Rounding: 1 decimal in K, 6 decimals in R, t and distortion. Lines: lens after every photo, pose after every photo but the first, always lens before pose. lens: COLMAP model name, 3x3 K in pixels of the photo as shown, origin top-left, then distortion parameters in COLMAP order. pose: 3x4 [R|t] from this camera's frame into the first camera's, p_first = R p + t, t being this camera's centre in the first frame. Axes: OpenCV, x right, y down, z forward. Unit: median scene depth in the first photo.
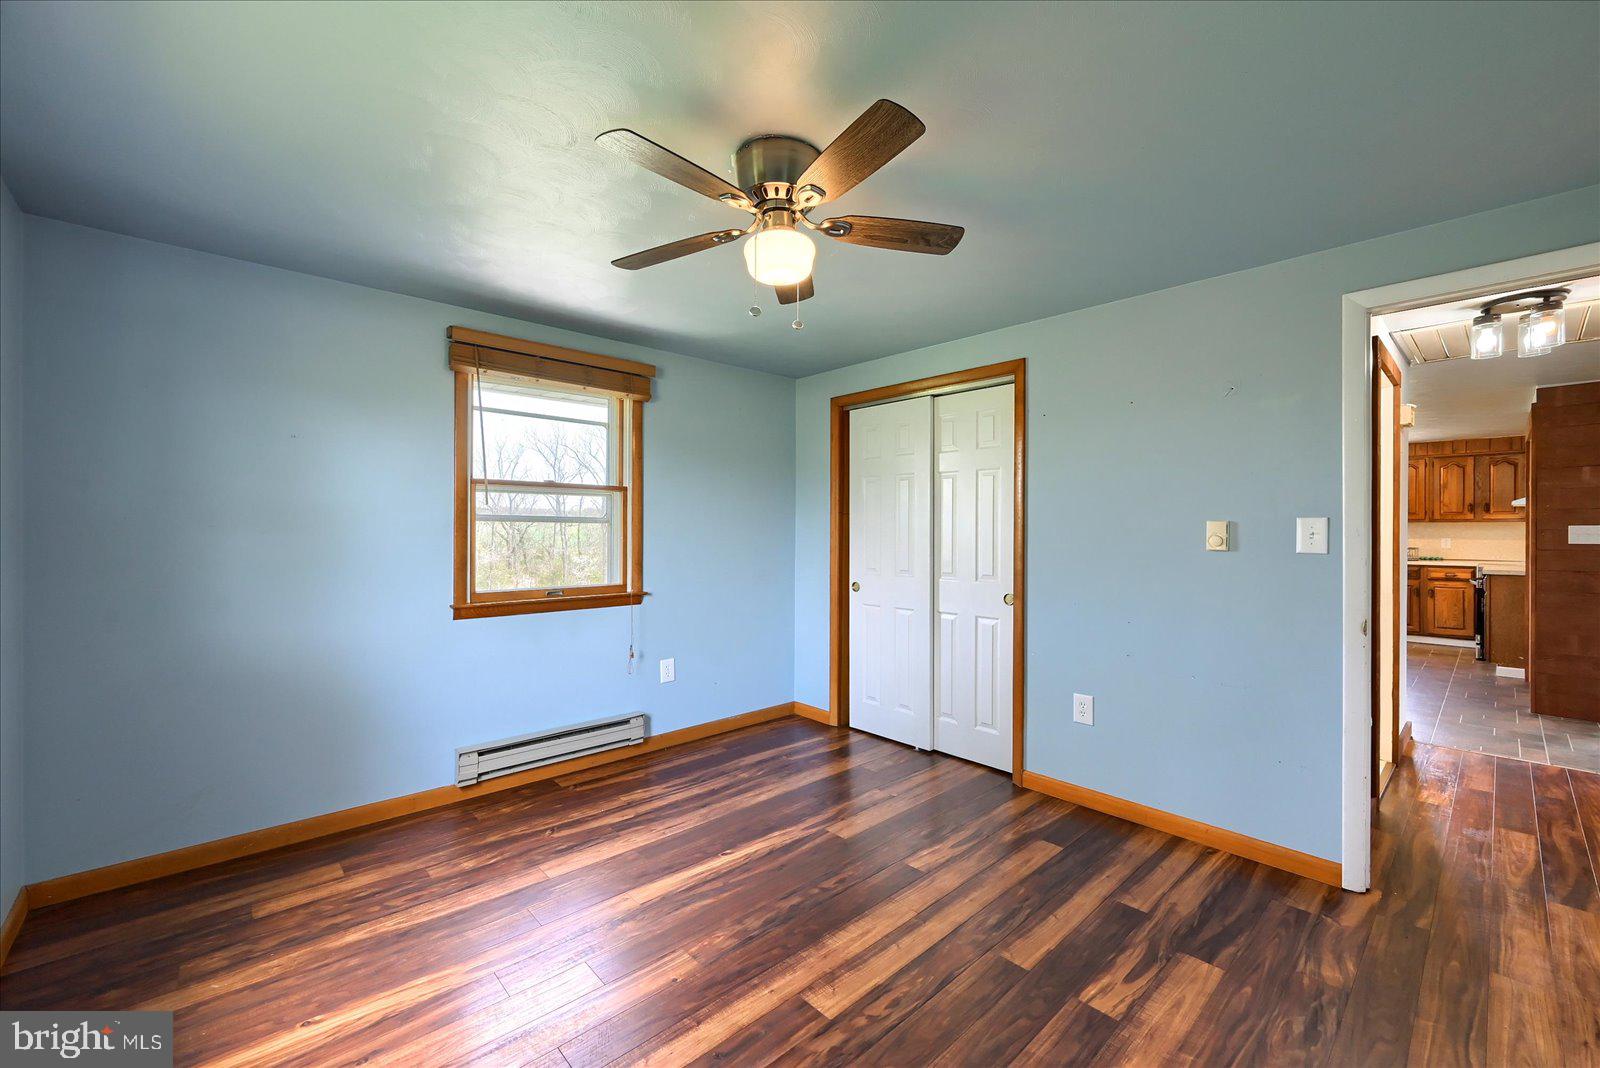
lens RADIAL K [[625.2, 0, 806.4], [0, 625.2, 534.2], [0, 0, 1]] dist [0.001506, -0.000020]
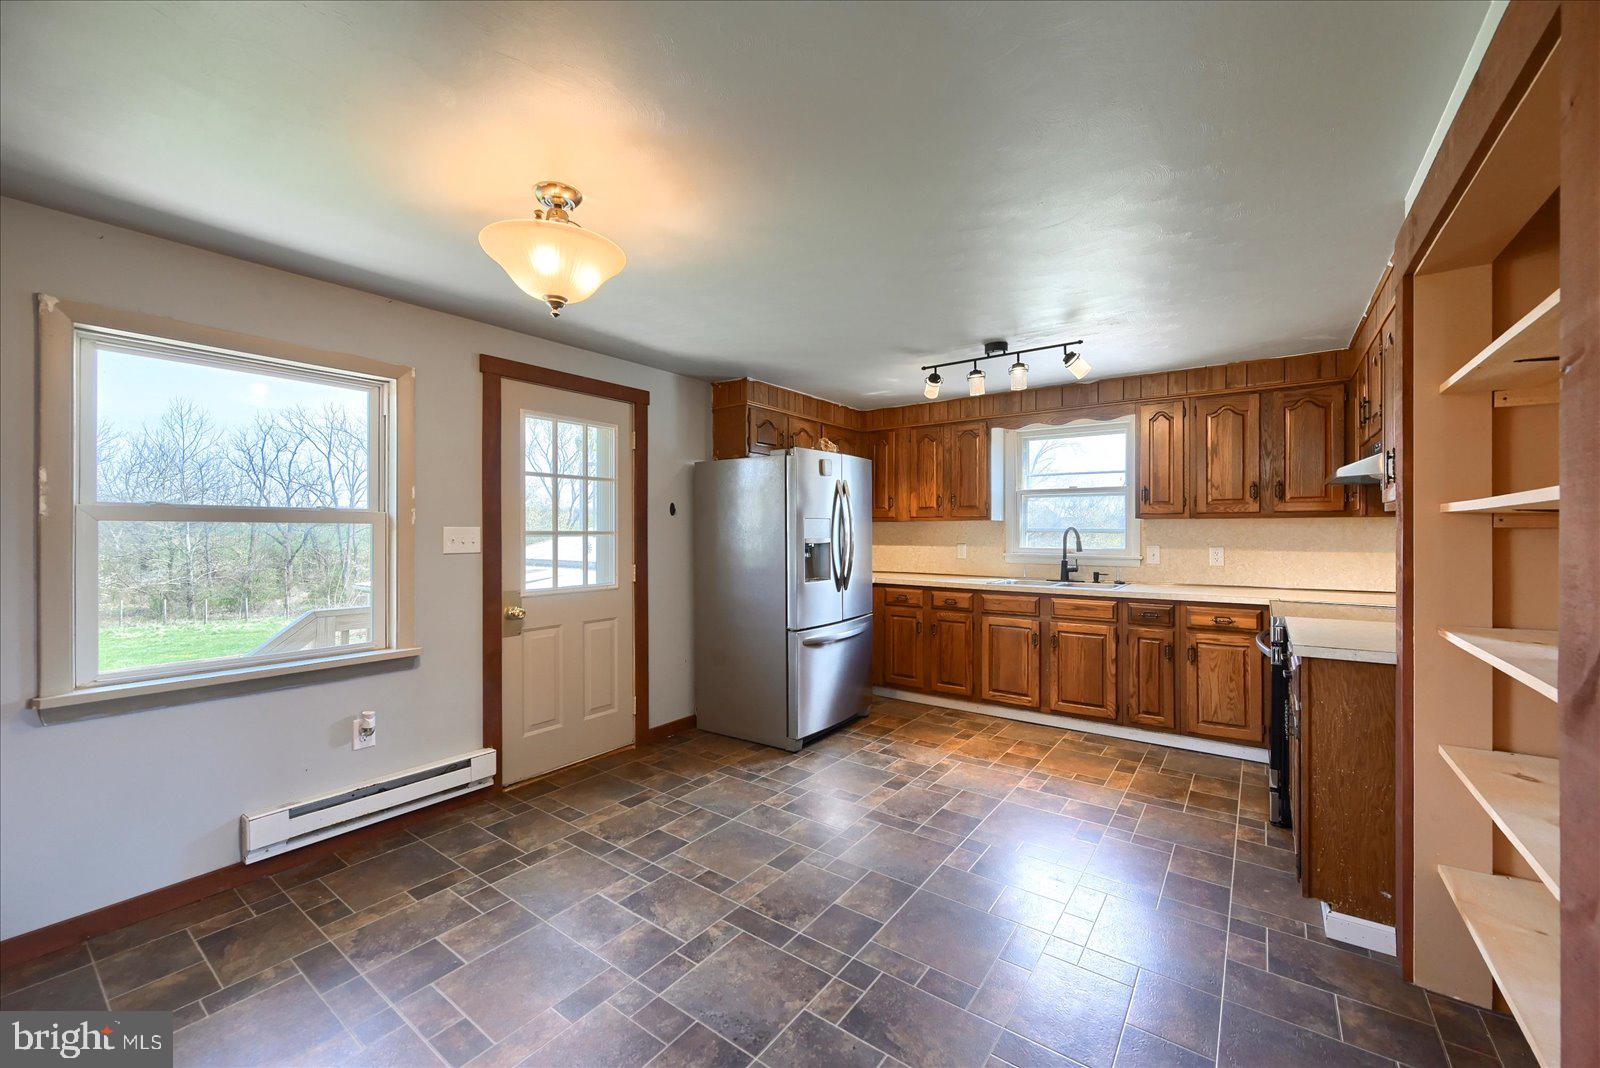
lens RADIAL K [[630.7, 0, 808.9], [0, 630.7, 532.9], [0, 0, 1]] dist [0.002437, -0.001058]
pose [[0.977855, -0.008579, 0.209110, 0.133944], [0.008217, 0.999963, 0.002602, -0.002553], [-0.209124, -0.000827, 0.977889, 0.128539]]
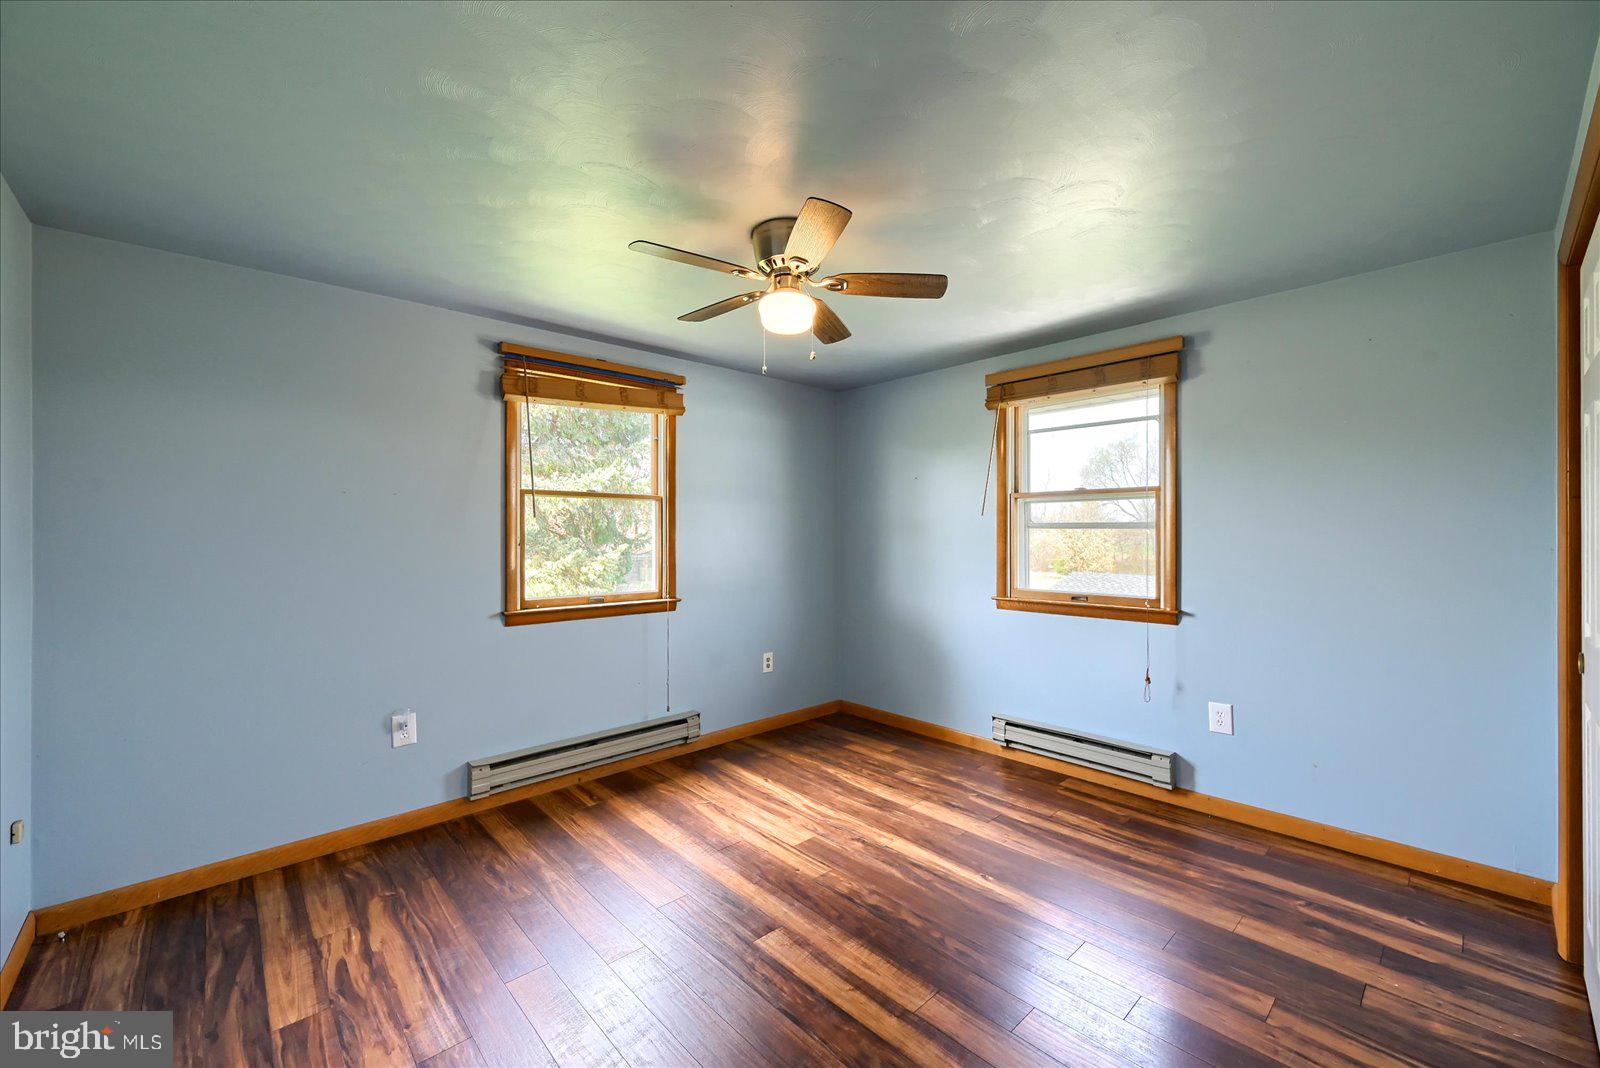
lens RADIAL K [[625.2, 0, 790.9], [0, 625.2, 537.3], [0, 0, 1]] dist [0.001506, -0.000020]
pose [[0.016815, 0.000356, -0.999859, 0.880351], [-0.002897, 0.999996, 0.000307, -0.006102], [0.999854, 0.002892, 0.016816, 0.739875]]
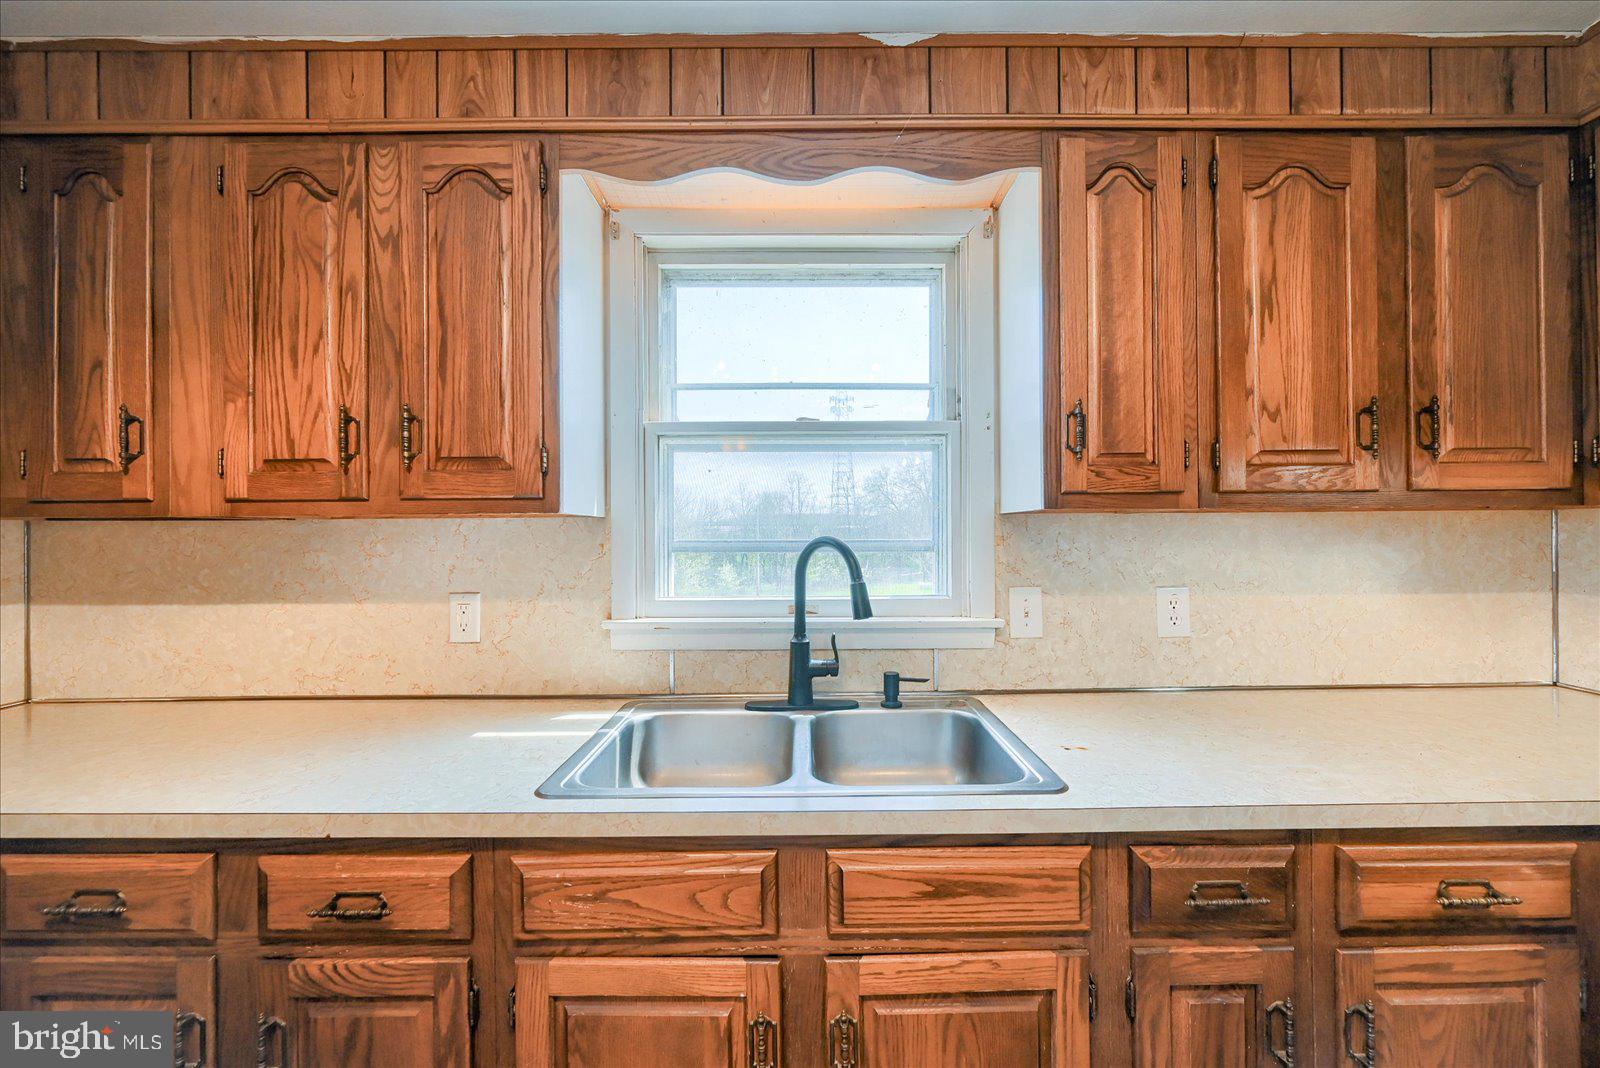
lens RADIAL K [[625.2, 0, 805.9], [0, 625.2, 530.5], [0, 0, 1]] dist [0.001506, -0.000020]
pose [[0.664108, -0.008451, 0.747589, 0.190053], [0.014808, 0.999889, -0.001851, -0.003440], [-0.747490, 0.012300, 0.664159, 0.231360]]
